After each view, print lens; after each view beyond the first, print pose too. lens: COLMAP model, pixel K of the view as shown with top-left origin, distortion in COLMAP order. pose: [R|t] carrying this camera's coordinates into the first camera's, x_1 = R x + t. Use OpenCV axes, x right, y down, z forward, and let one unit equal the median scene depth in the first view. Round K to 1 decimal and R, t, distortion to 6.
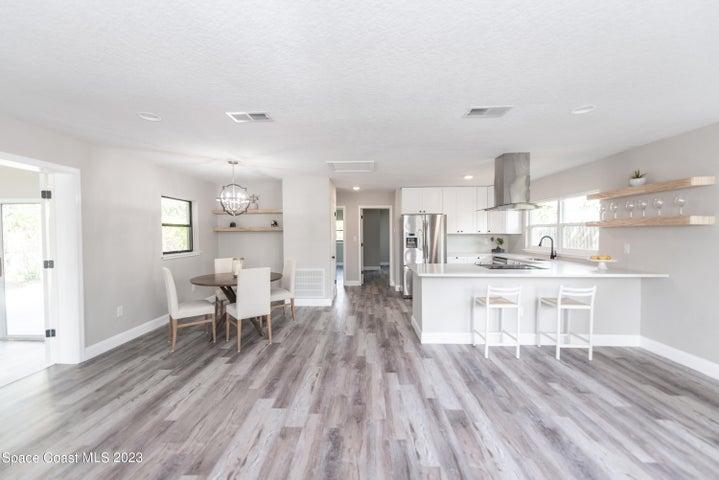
lens RADIAL K [[289.3, 0, 358.6], [0, 289.3, 239.6], [0, 0, 1]] dist [0.000379, 0.000112]
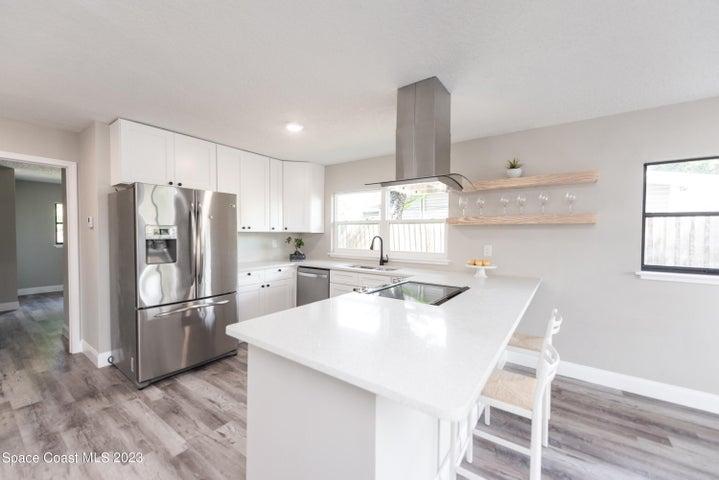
lens RADIAL K [[289.3, 0, 358.2], [0, 289.3, 239.2], [0, 0, 1]] dist [0.000379, 0.000112]
pose [[0.562926, -0.006820, 0.826479, -0.003462], [0.006852, 0.999970, 0.003584, -0.005297], [-0.826479, 0.003645, 0.562956, 0.525779]]
